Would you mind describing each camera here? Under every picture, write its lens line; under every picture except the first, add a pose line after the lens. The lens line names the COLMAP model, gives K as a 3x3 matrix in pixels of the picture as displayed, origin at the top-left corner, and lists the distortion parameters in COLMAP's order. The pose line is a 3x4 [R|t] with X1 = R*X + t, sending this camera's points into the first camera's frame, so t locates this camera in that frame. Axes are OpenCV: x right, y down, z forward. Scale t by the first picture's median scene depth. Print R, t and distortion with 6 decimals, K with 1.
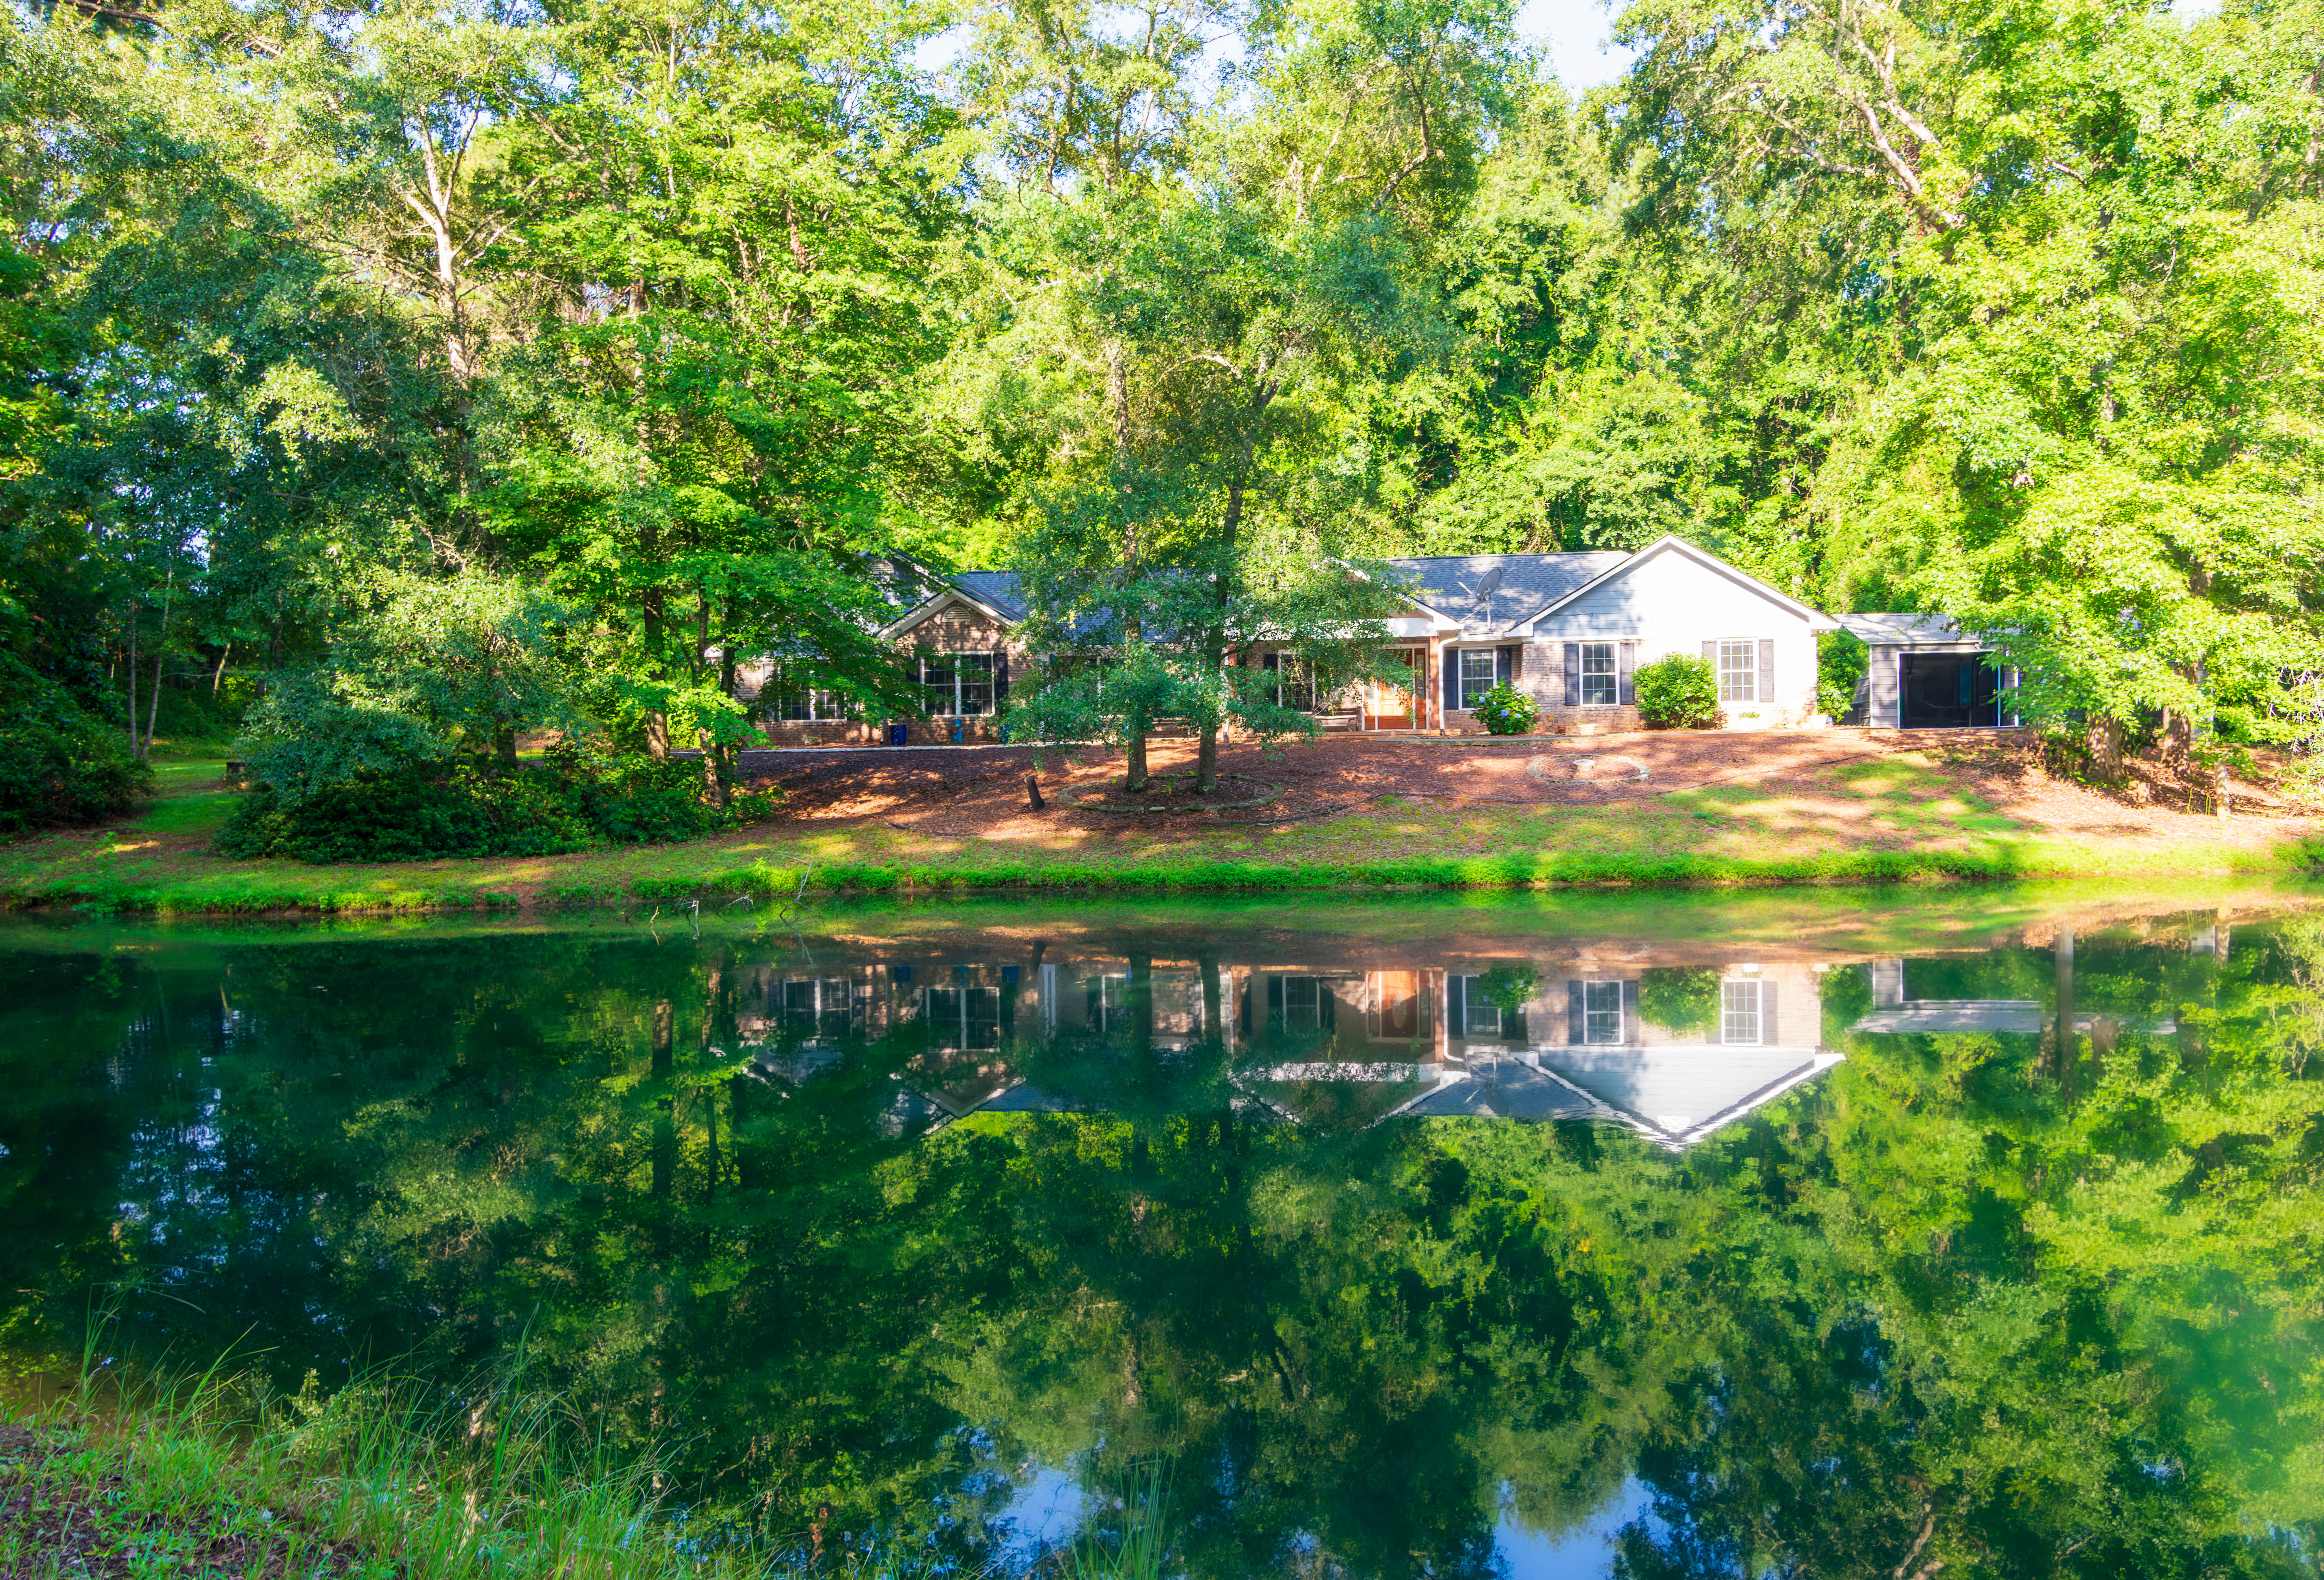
lens RADIAL K [[1633.8, 0, 1166.0], [0, 1633.8, 795.4], [0, 0, 1]] dist [-0.000980, 0.002404]
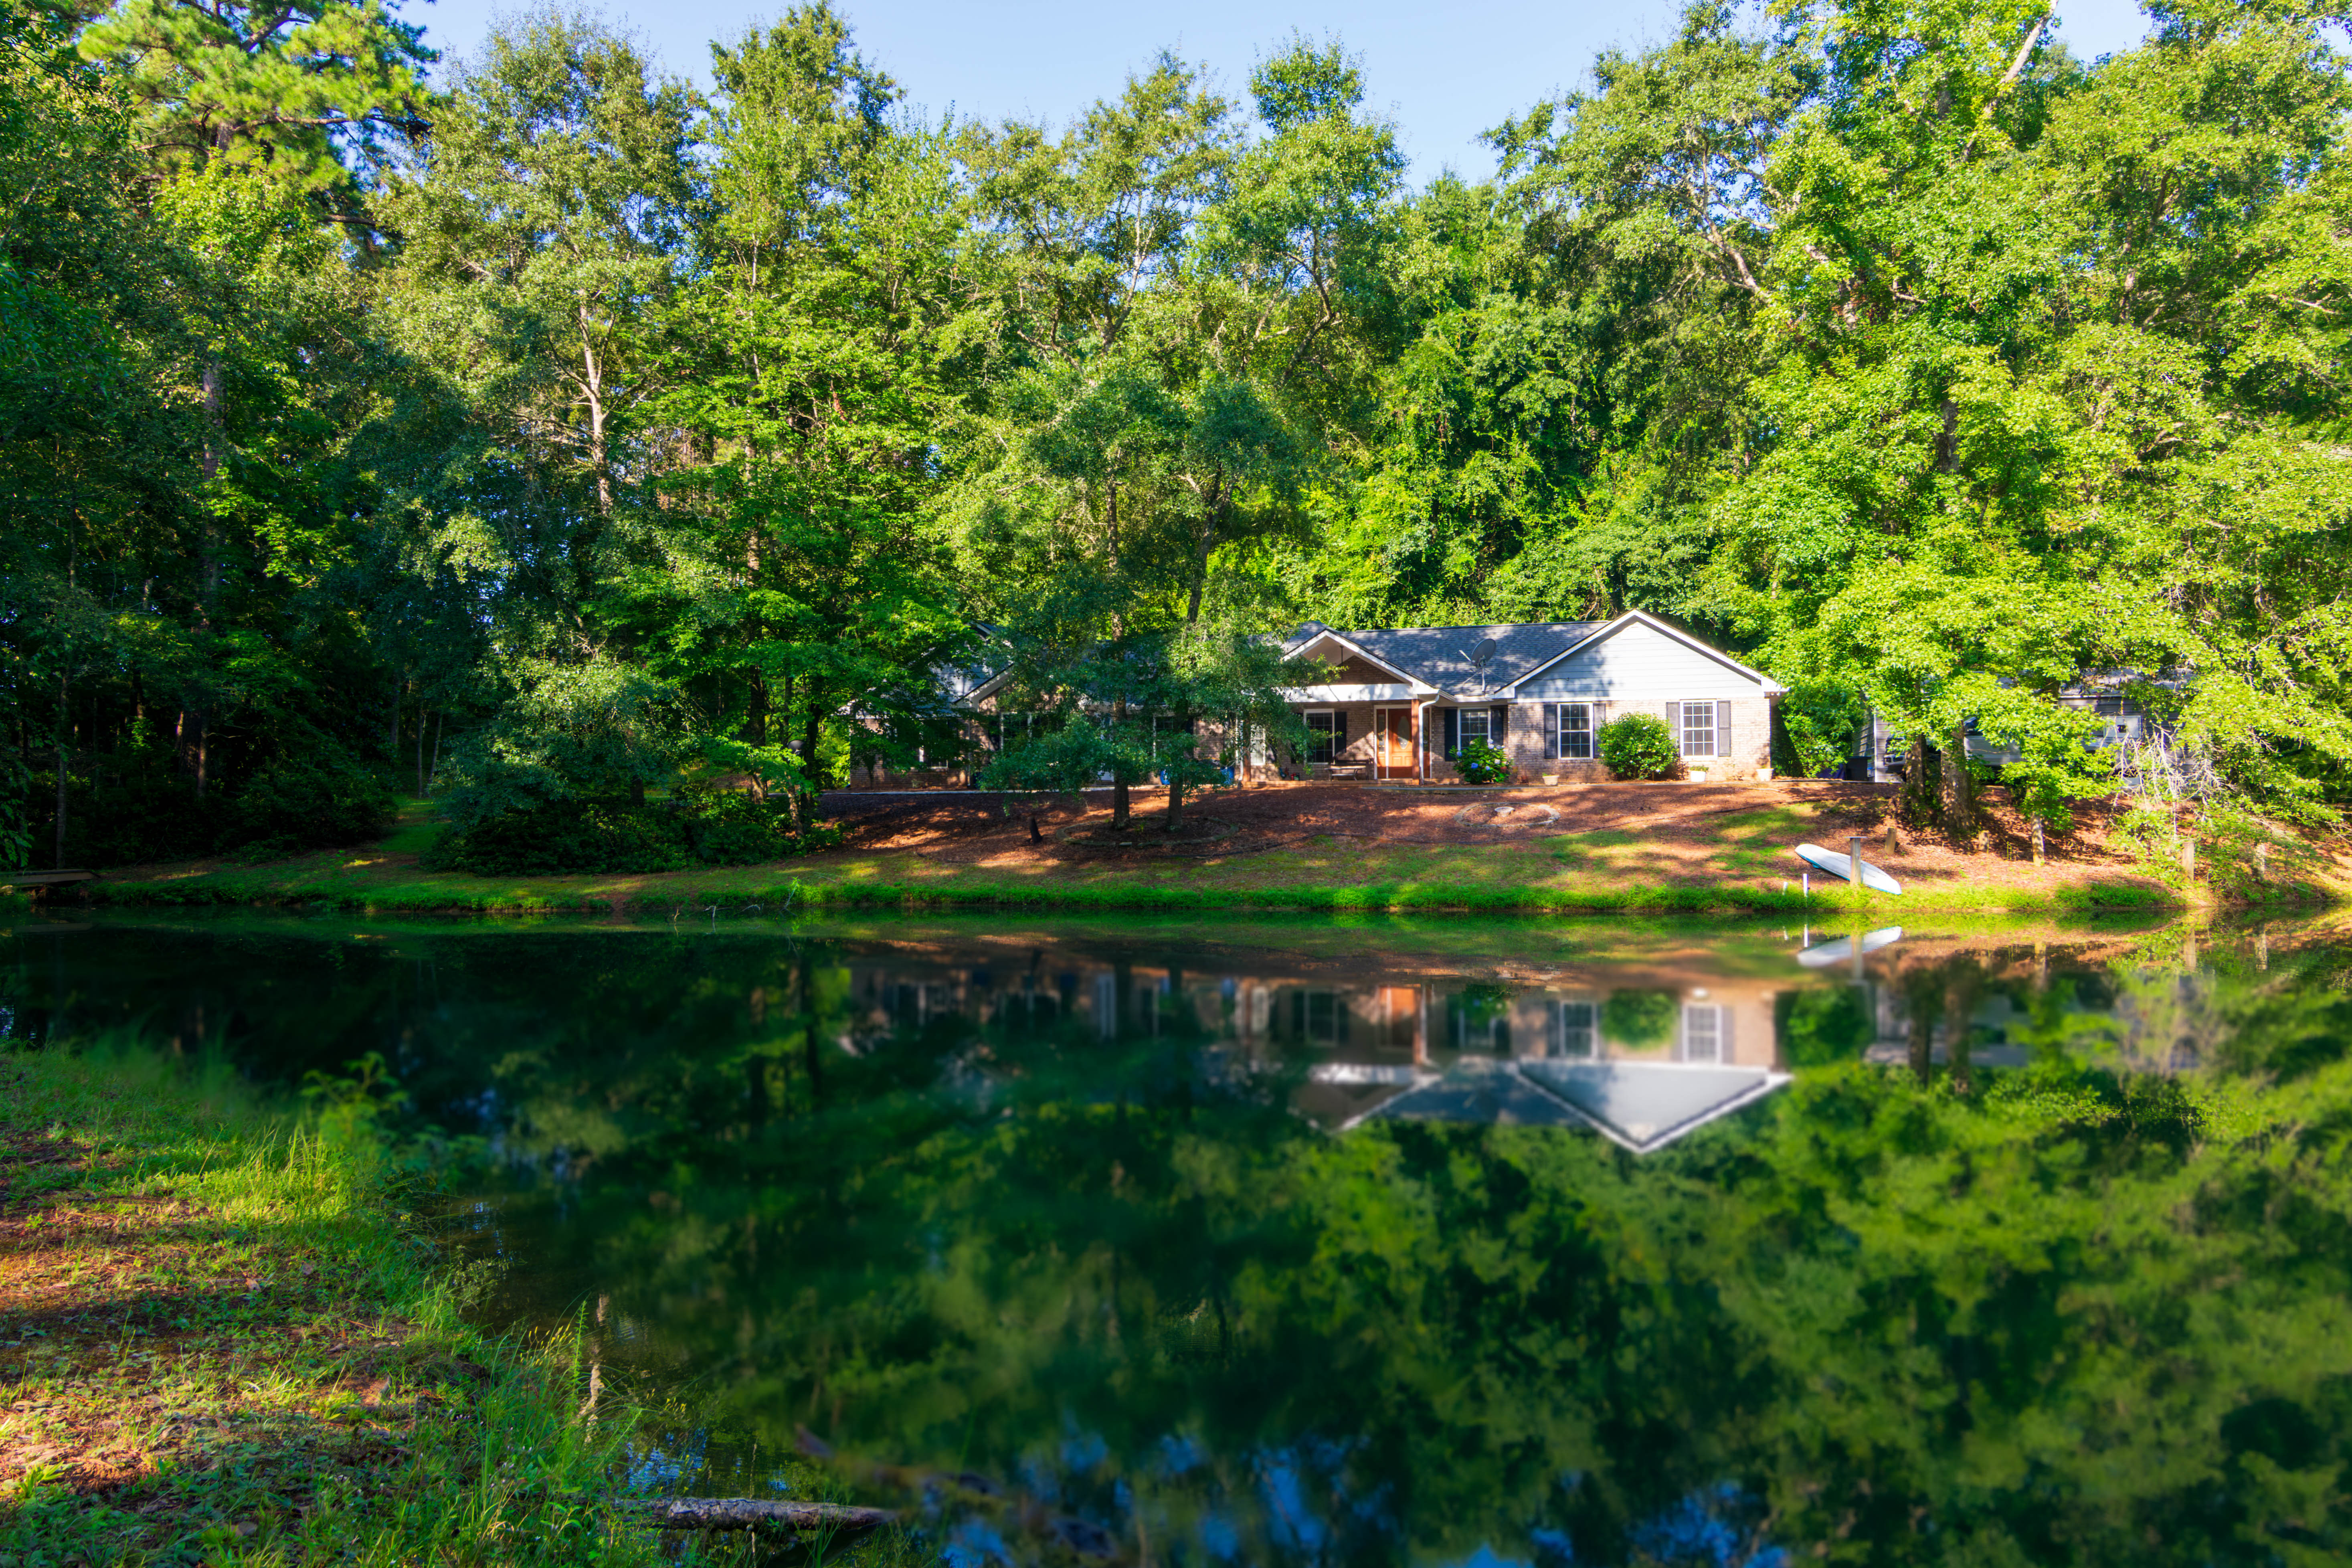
lens RADIAL K [[1590.0, 0, 1170.7], [0, 1590.0, 784.5], [0, 0, 1]] dist [-0.001133, 0.001709]
pose [[0.986433, 0.006880, -0.164020, 0.219584], [-0.011779, 0.999512, -0.028918, -0.002131], [0.163741, 0.030458, 0.986033, -0.177152]]
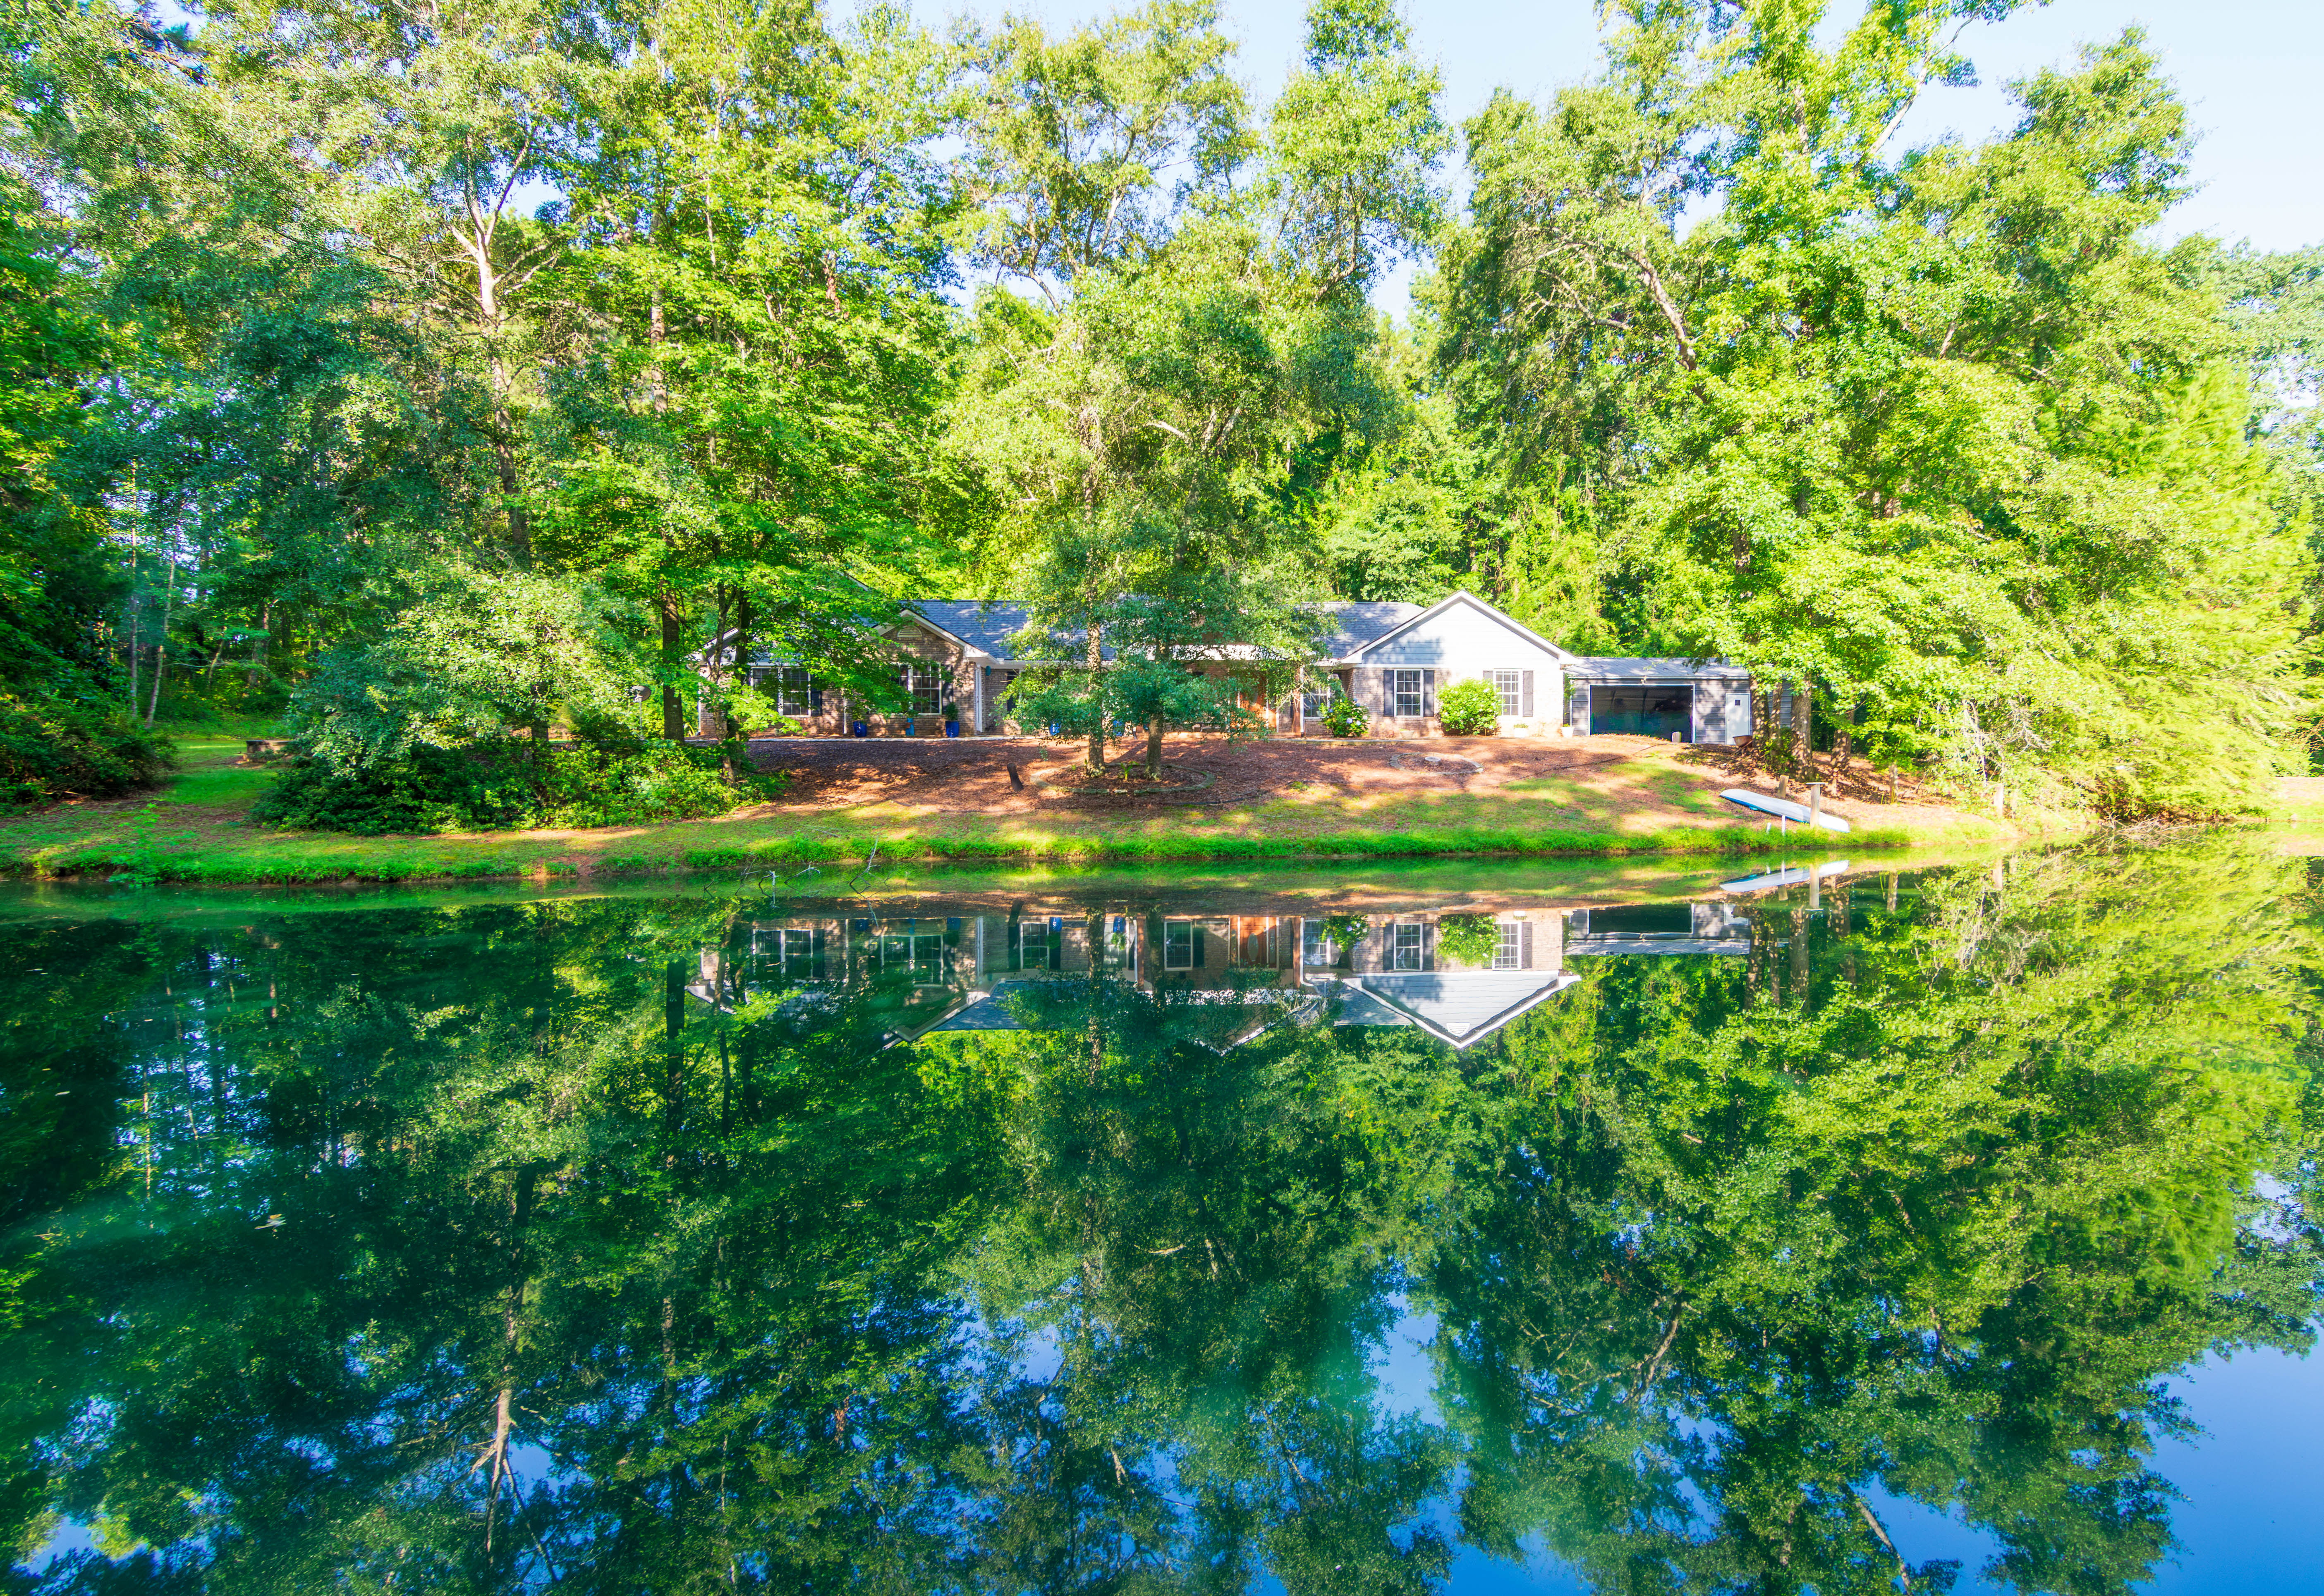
lens RADIAL K [[1156.2, 0, 1177.4], [0, 1156.2, 793.7], [0, 0, 1]] dist [-0.001786, 0.000333]
pose [[0.982555, 0.009337, 0.185736, -0.122230], [-0.011026, 0.999907, 0.008064, 0.002673], [-0.185643, -0.009971, 0.982567, 0.141775]]
